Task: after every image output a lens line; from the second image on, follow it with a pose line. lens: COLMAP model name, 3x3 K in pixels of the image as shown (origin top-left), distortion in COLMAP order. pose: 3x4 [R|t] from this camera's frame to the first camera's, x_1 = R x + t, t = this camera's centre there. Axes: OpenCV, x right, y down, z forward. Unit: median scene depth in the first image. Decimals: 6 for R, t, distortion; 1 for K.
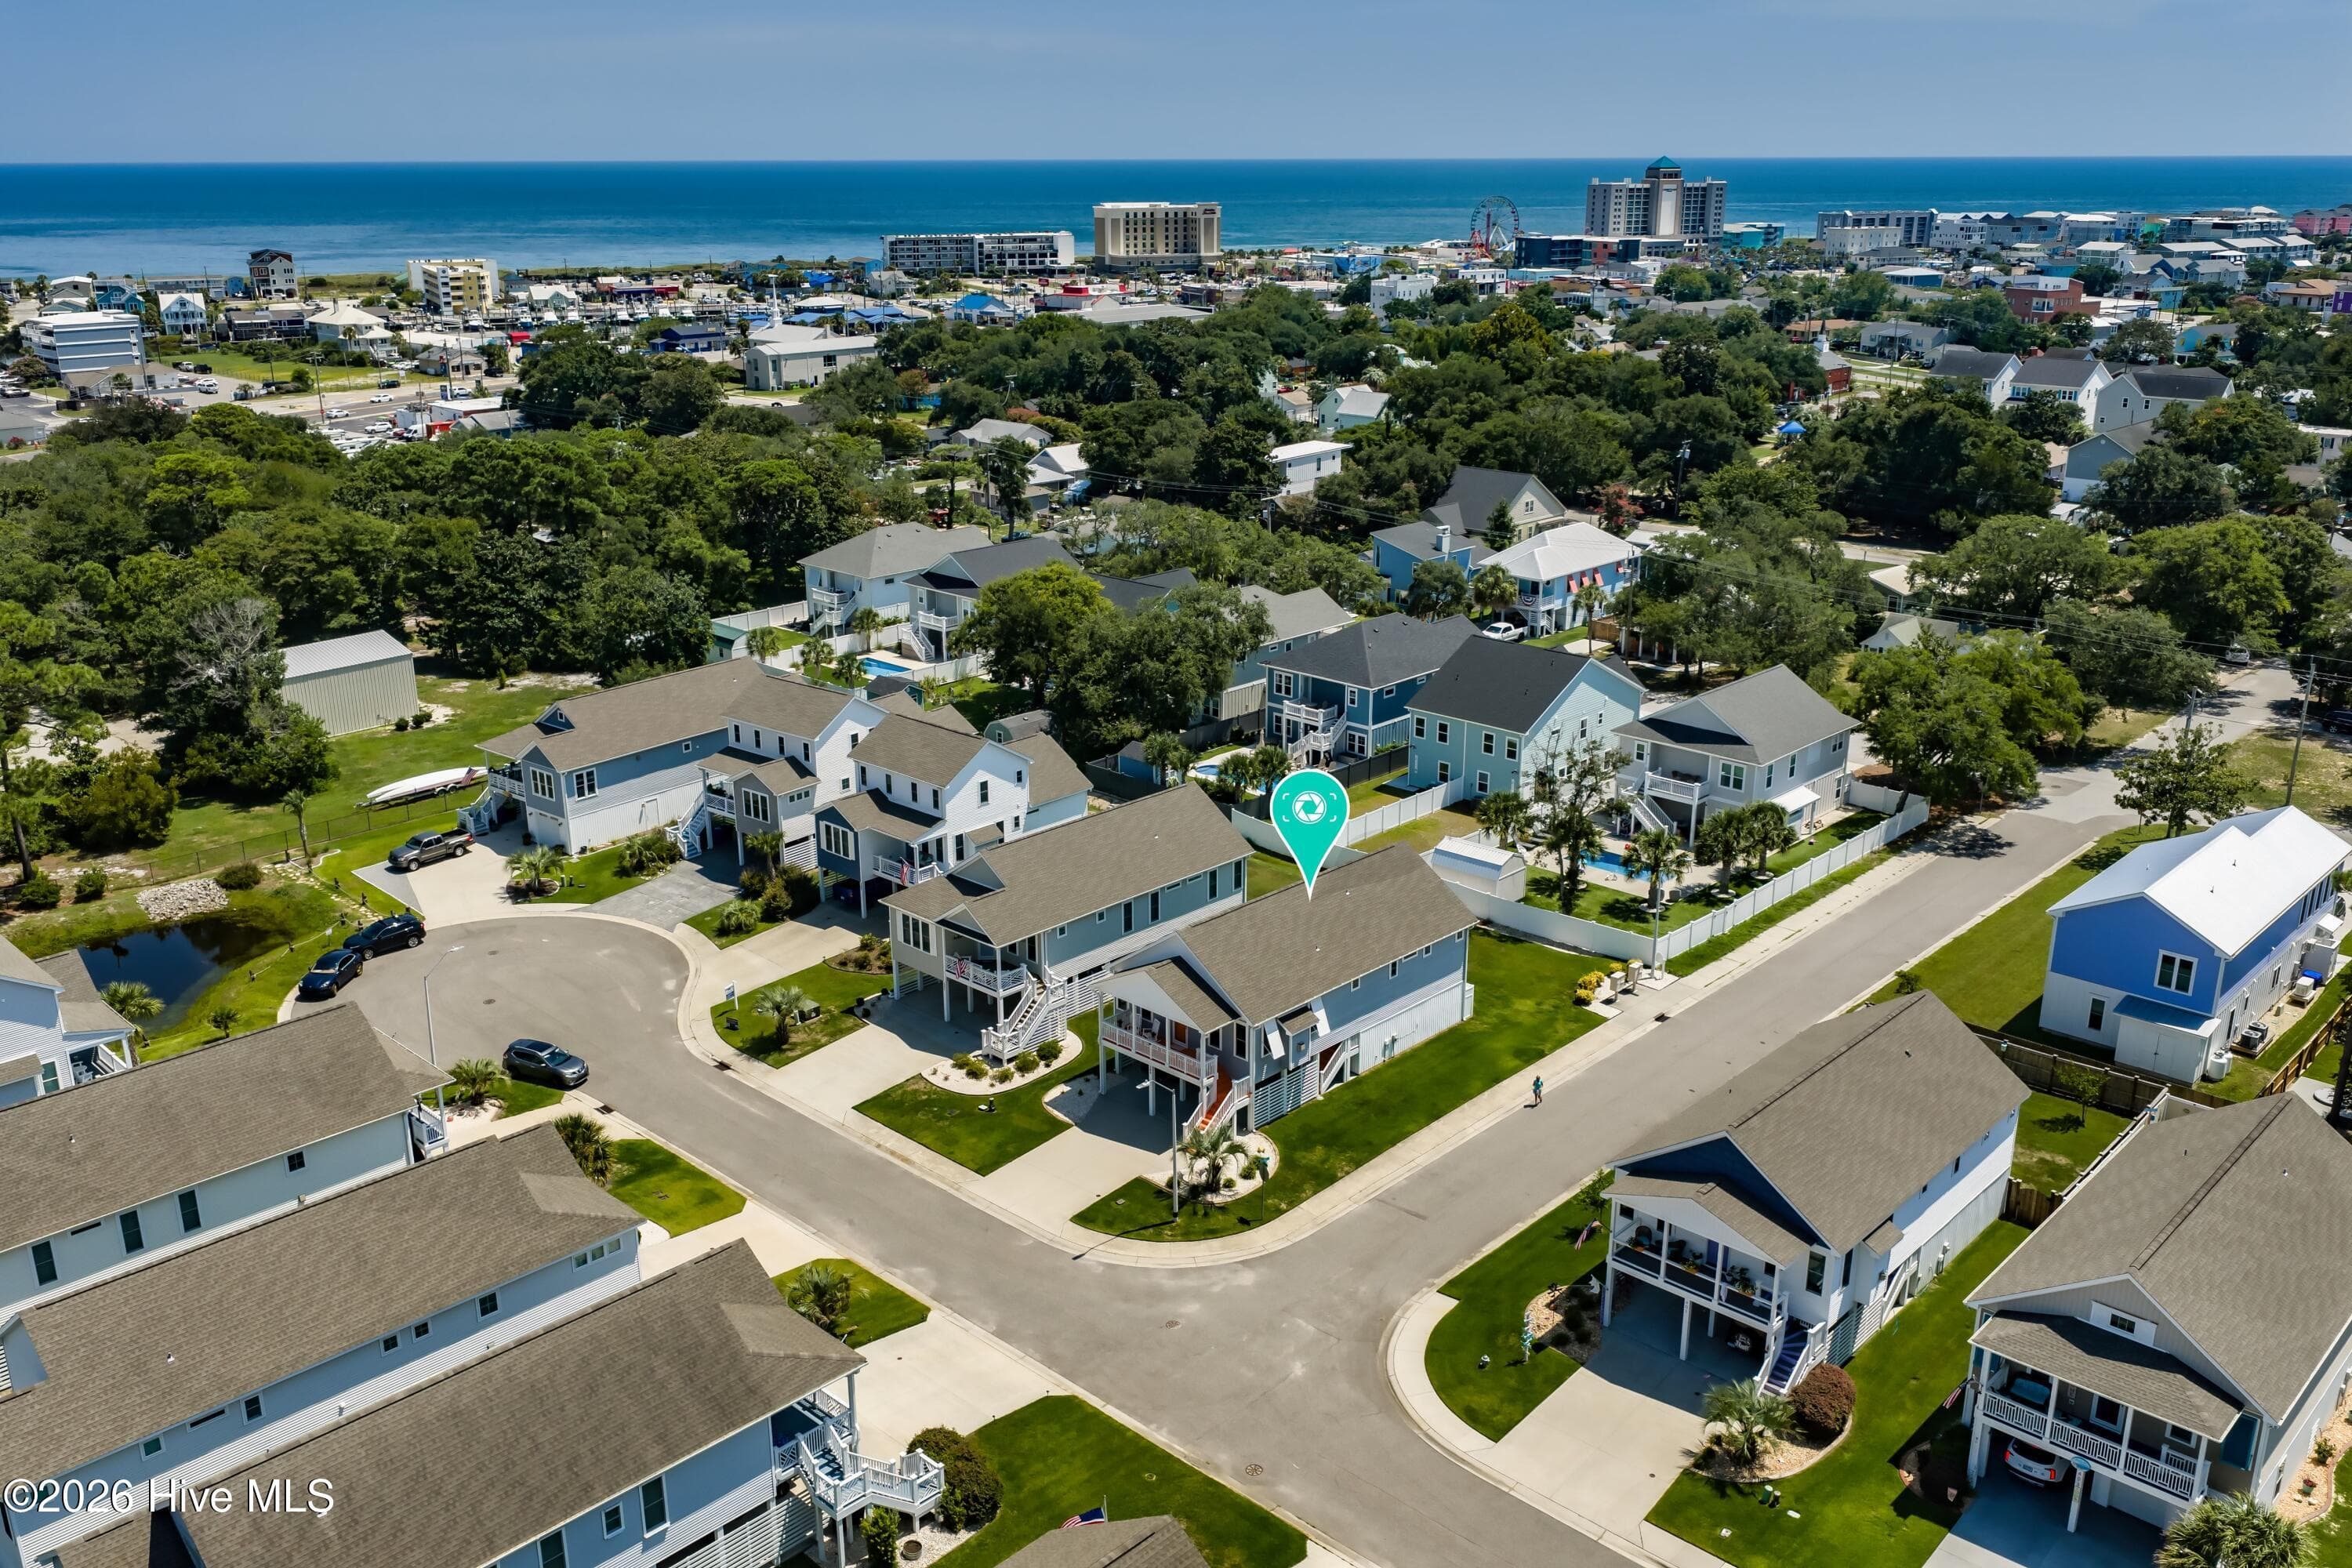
lens RADIAL K [[1949.9, 0, 1178.0], [0, 1949.9, 794.0], [0, 0, 1]] dist [0.027184, -0.054798]
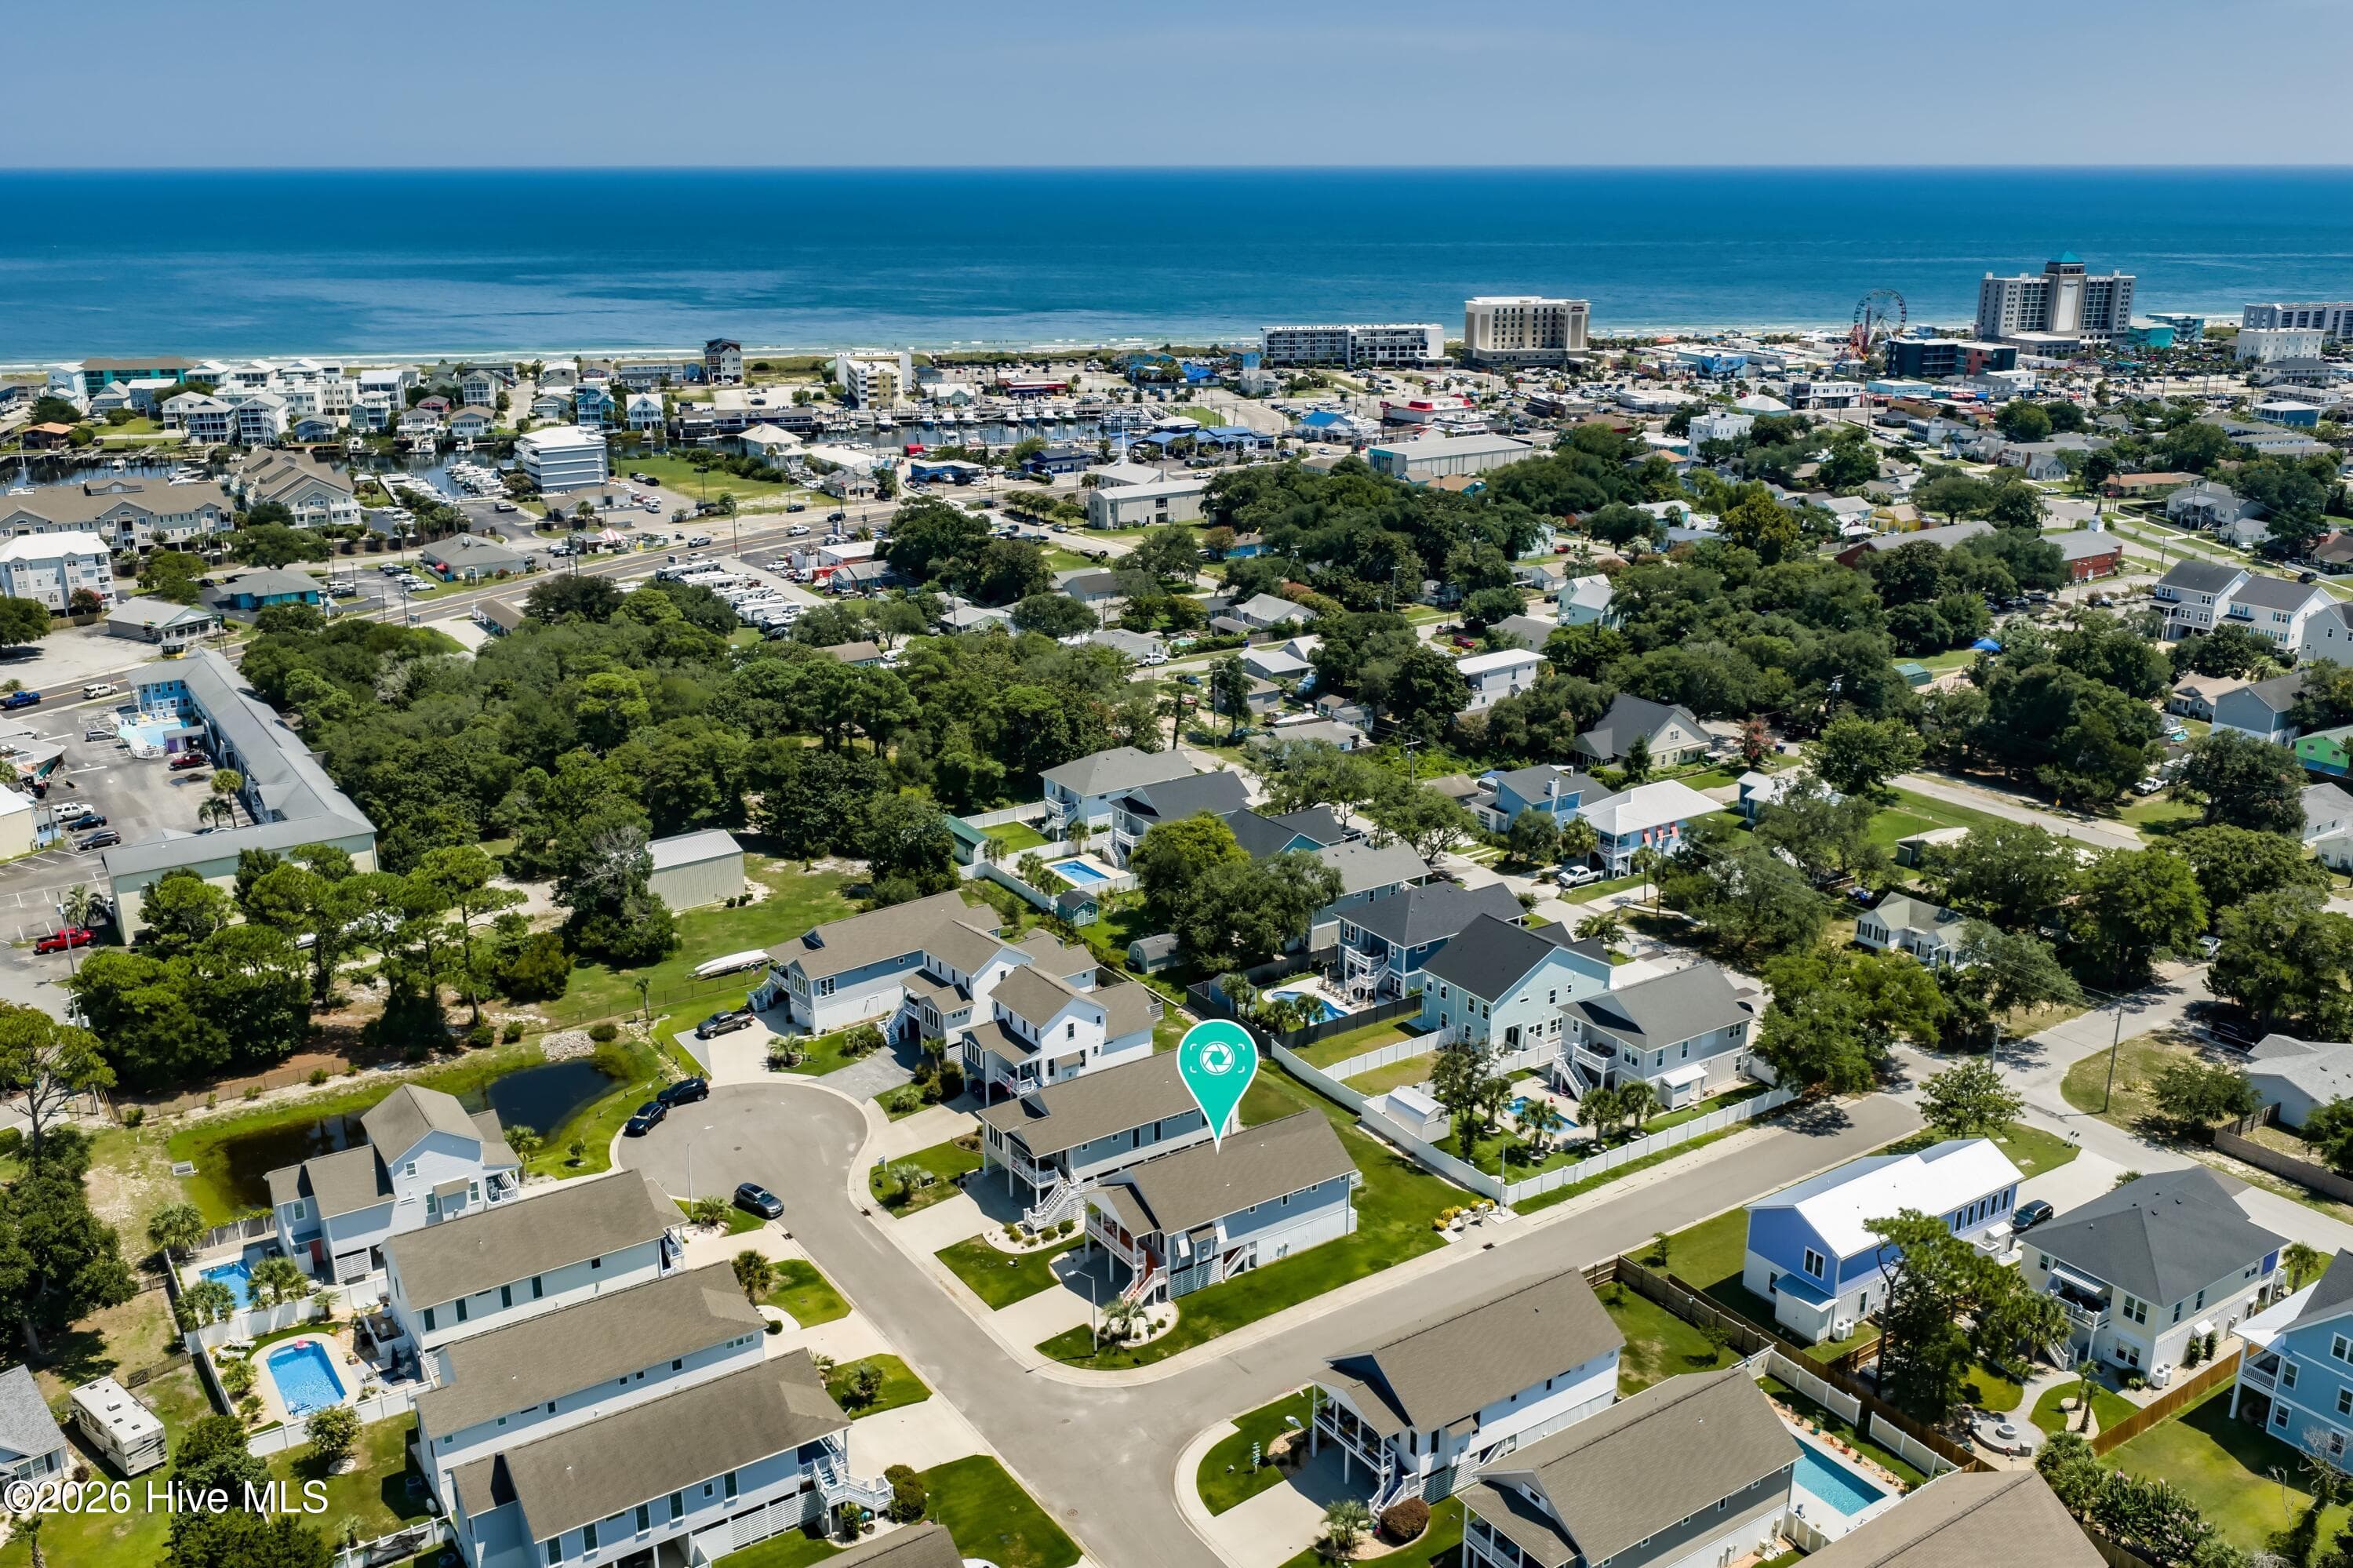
lens RADIAL K [[1995.1, 0, 1176.5], [0, 1995.1, 784.0], [0, 0, 1]] dist [0.035372, -0.084745]
pose [[0.976809, 0.065428, -0.203871, 0.266364], [-0.068244, 0.997645, -0.006803, -0.177727], [0.202946, 0.020558, 0.978974, -0.445217]]
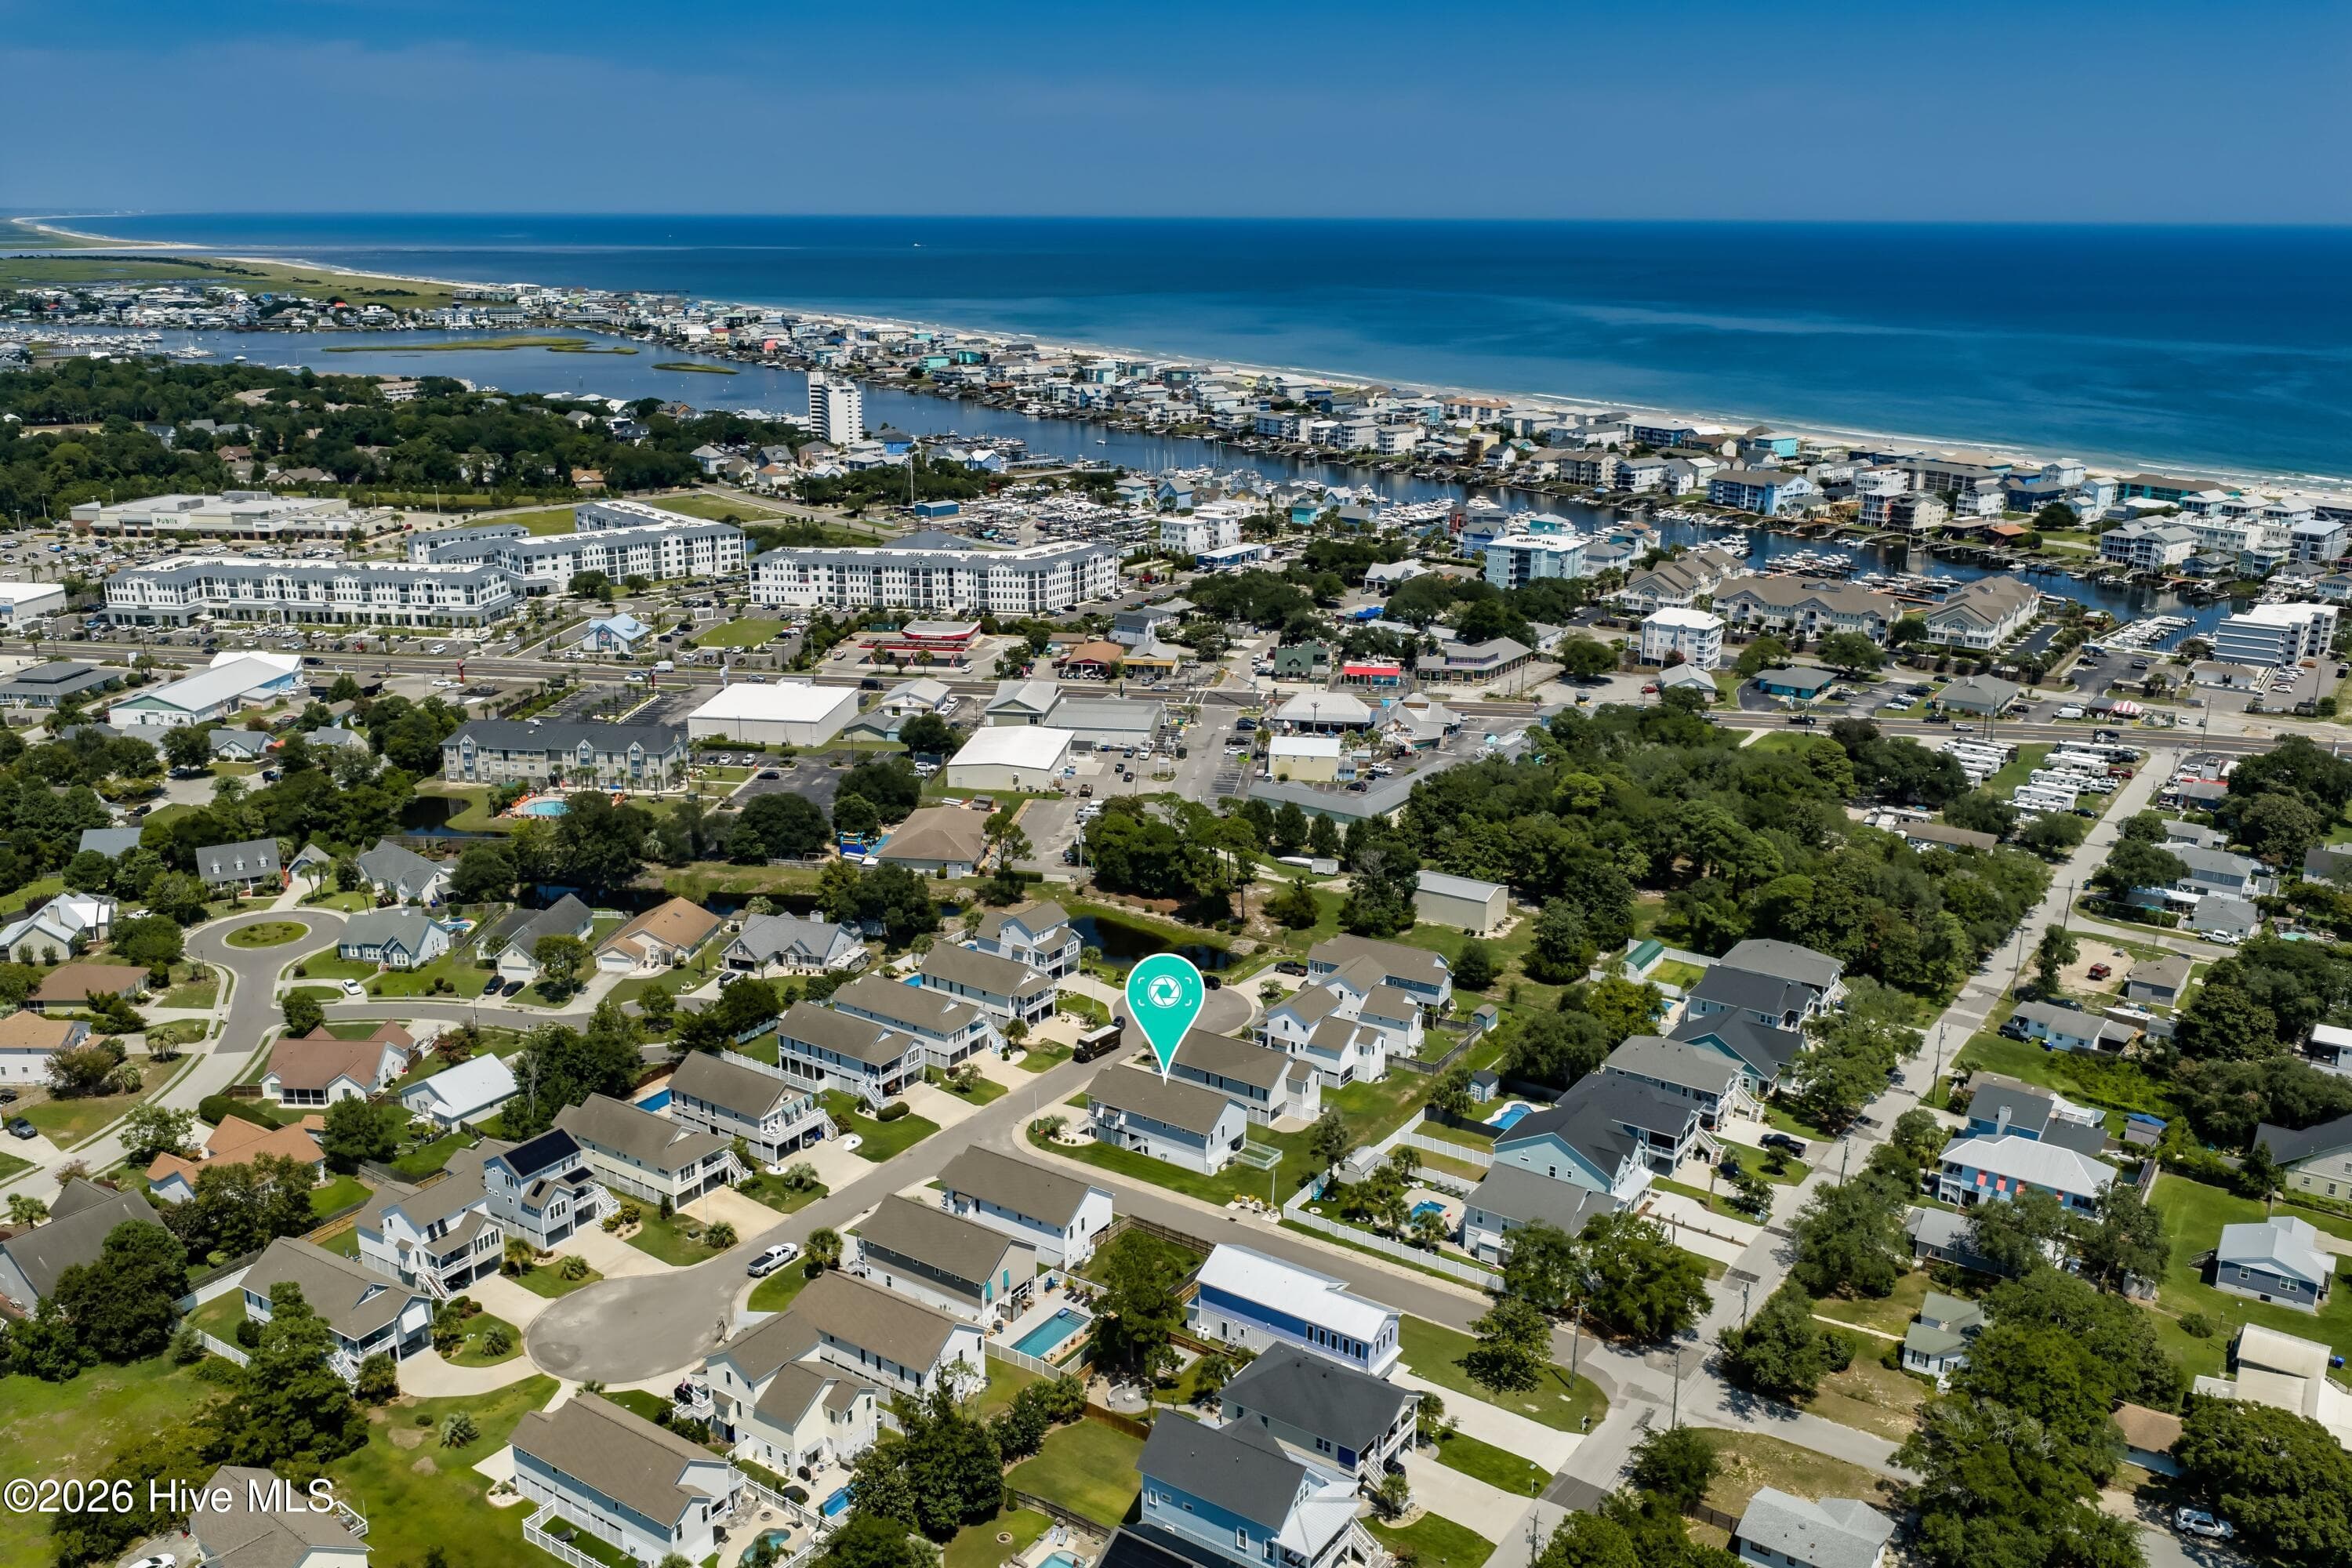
lens RADIAL K [[1941.4, 0, 1179.4], [0, 1941.4, 780.4], [0, 0, 1]] dist [0.041236, -0.101283]
pose [[0.166623, 0.280395, -0.945312, 1.938975], [-0.313799, 0.923948, 0.218747, -0.719592], [0.934755, 0.260190, 0.241938, 0.244751]]
